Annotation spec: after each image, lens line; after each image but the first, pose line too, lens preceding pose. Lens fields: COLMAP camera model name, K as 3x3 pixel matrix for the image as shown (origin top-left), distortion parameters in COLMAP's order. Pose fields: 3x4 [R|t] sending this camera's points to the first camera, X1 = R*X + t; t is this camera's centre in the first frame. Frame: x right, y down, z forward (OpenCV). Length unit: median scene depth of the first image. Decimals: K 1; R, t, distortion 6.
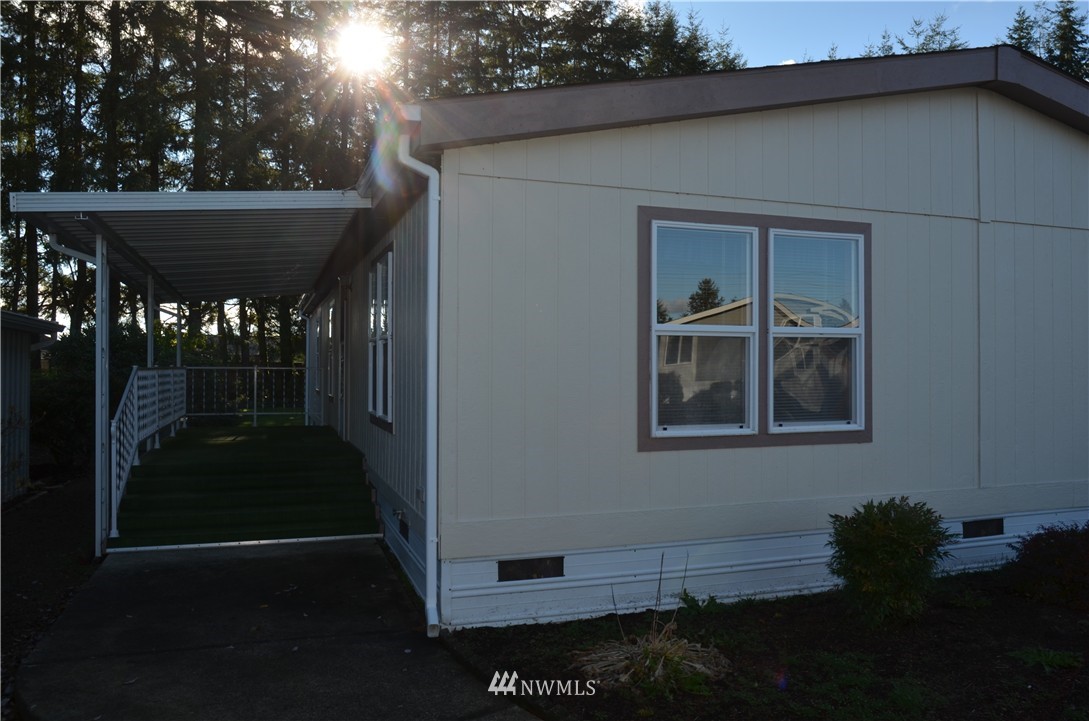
lens RADIAL K [[811.3, 0, 552.9], [0, 811.3, 358.4], [0, 0, 1]] dist [-0.022753, -0.000929]
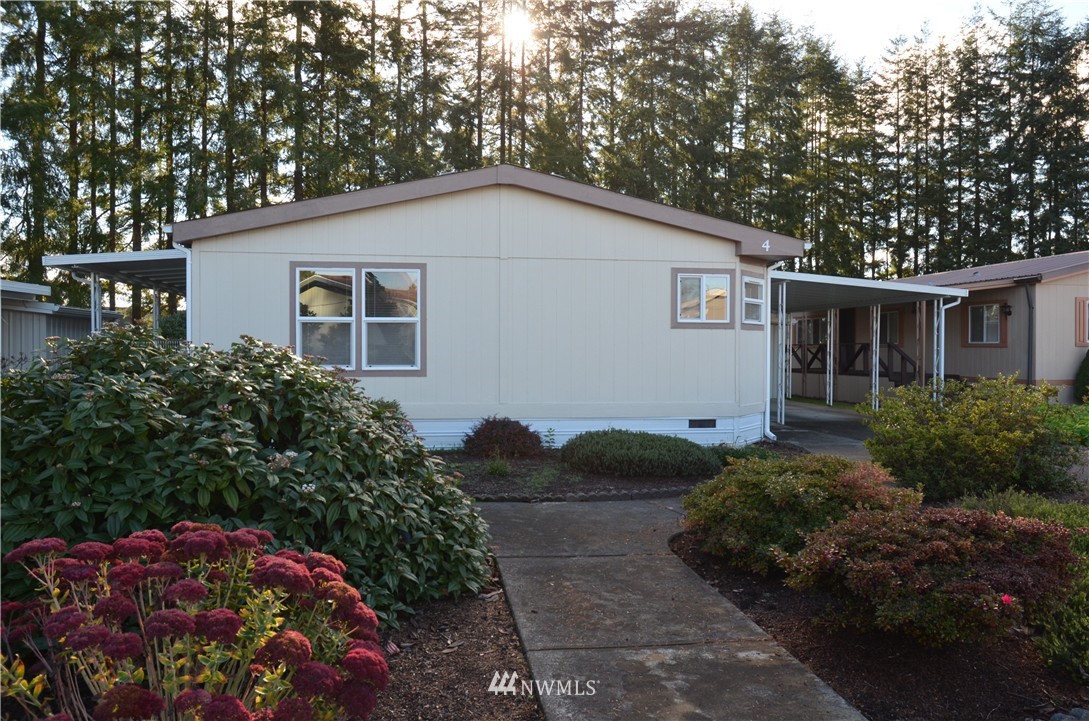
lens RADIAL K [[827.3, 0, 544.5], [0, 827.3, 360.5], [0, 0, 1]] dist [-0.012920, -0.002405]
pose [[0.978827, 0.006838, -0.204575, 0.984415], [-0.001457, 0.999649, 0.026442, 0.011318], [0.204684, -0.025584, 0.978494, -0.804675]]
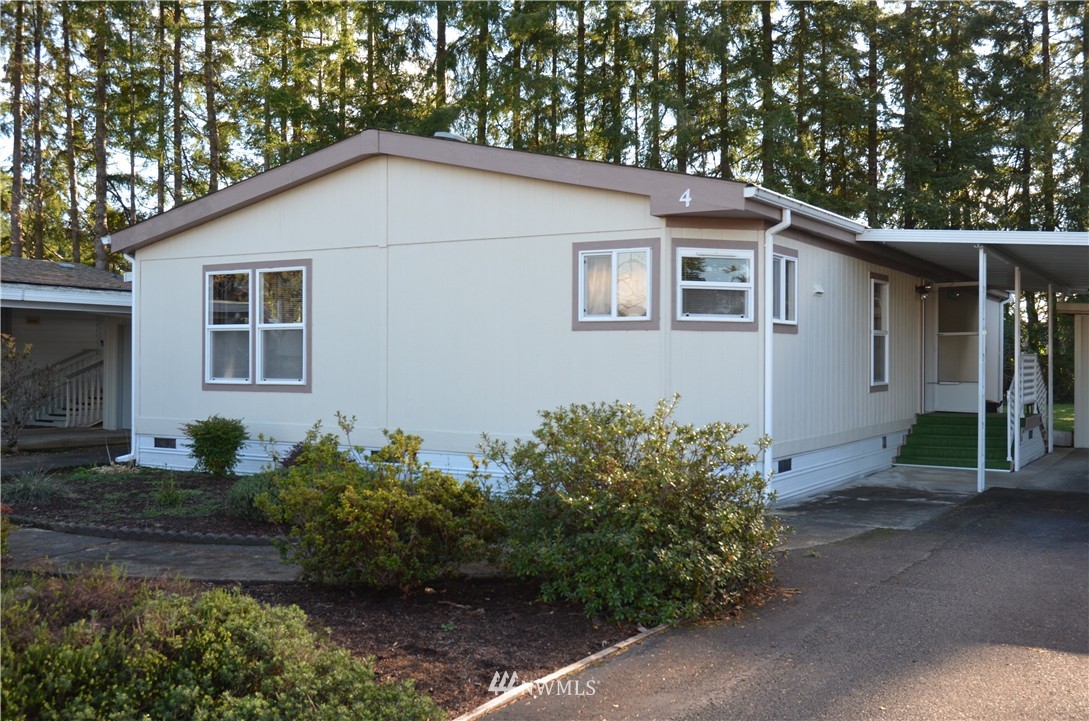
lens RADIAL K [[1082.0, 0, 564.3], [0, 1082.0, 361.0], [0, 0, 1]] dist [-0.008441, 0.006036]
pose [[0.639134, 0.002835, -0.769090, 2.188437], [0.004280, 0.999965, 0.007244, 0.023676], [0.769084, -0.007922, 0.639099, -0.000011]]
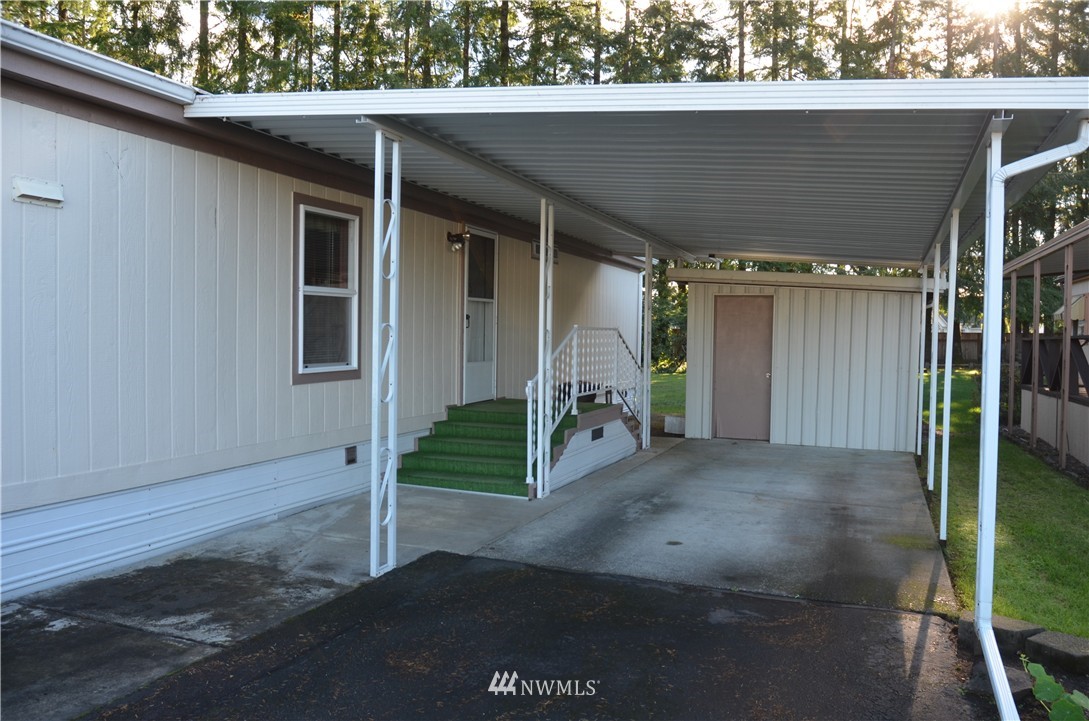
lens RADIAL K [[815.4, 0, 542.2], [0, 815.4, 349.7], [0, 0, 1]] dist [-0.010690, 0.000187]
pose [[0.744964, 0.027046, -0.666557, 1.828790], [-0.009783, 0.999513, 0.029622, 0.027766], [0.667033, -0.015546, 0.744866, 1.317562]]
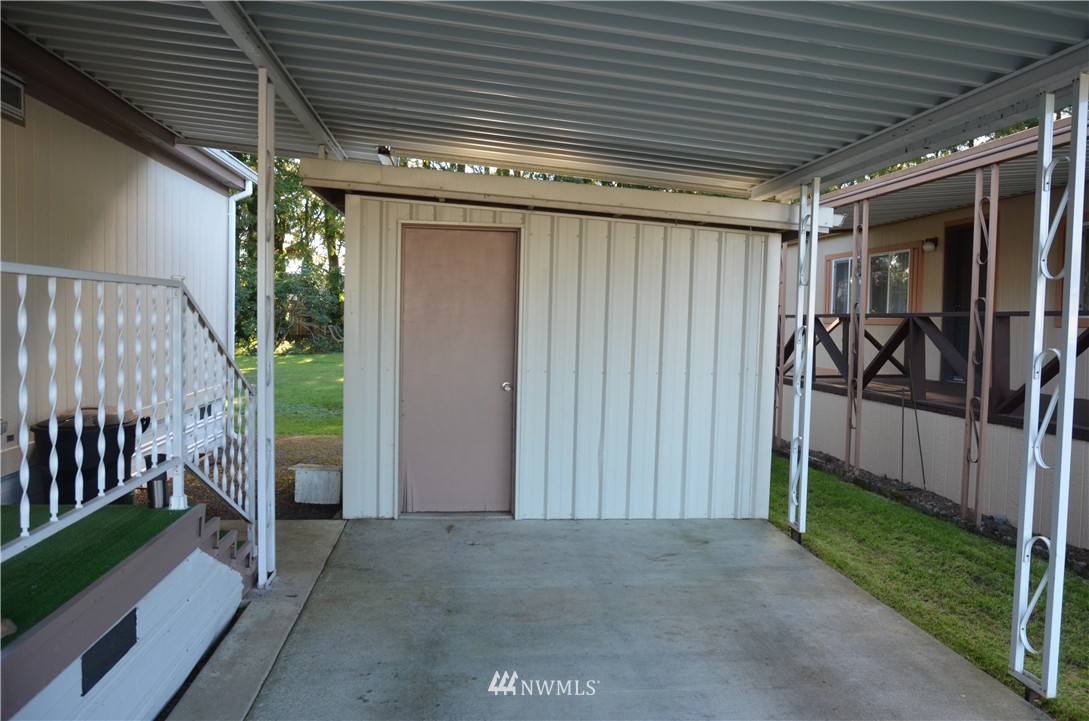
lens RADIAL K [[827.3, 0, 544.5], [0, 827.3, 360.5], [0, 0, 1]] dist [-0.012920, -0.002405]
pose [[0.971698, 0.037029, -0.233308, 1.239739], [-0.021904, 0.997507, 0.067088, 0.041265], [0.235210, -0.060078, 0.970086, 2.122819]]
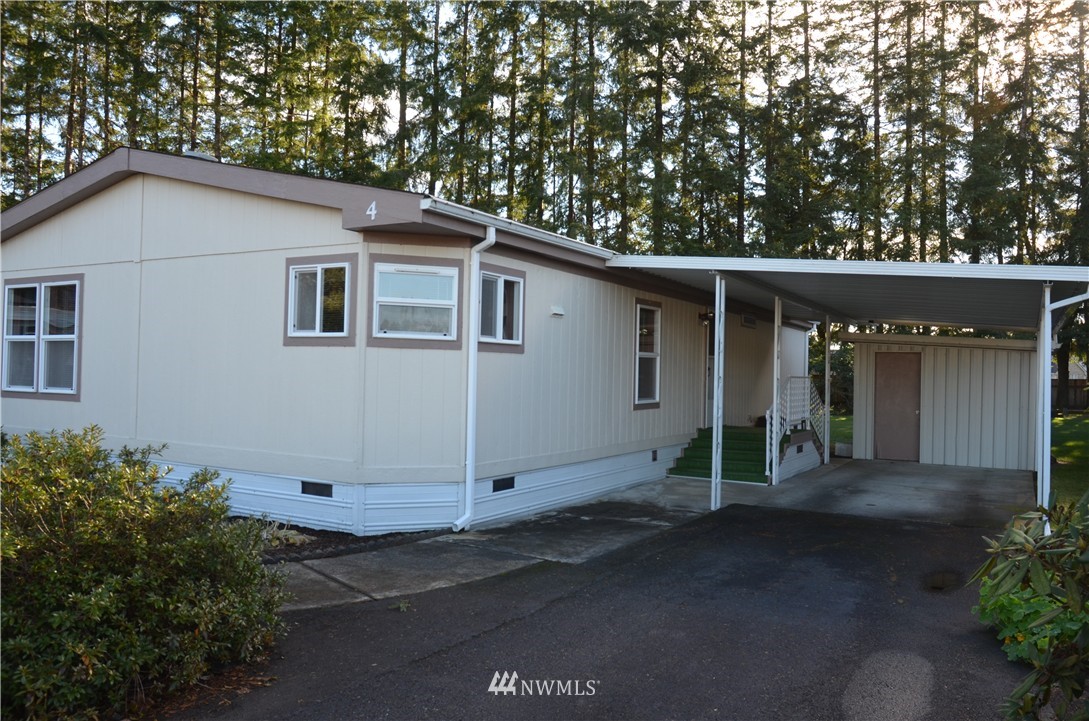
lens RADIAL K [[811.3, 0, 552.9], [0, 811.3, 358.4], [0, 0, 1]] dist [-0.022753, -0.000929]
pose [[0.649110, 0.000377, -0.760694, 2.125171], [-0.014030, 0.999836, -0.011476, 0.016509], [0.760565, 0.018122, 0.649009, 0.599873]]
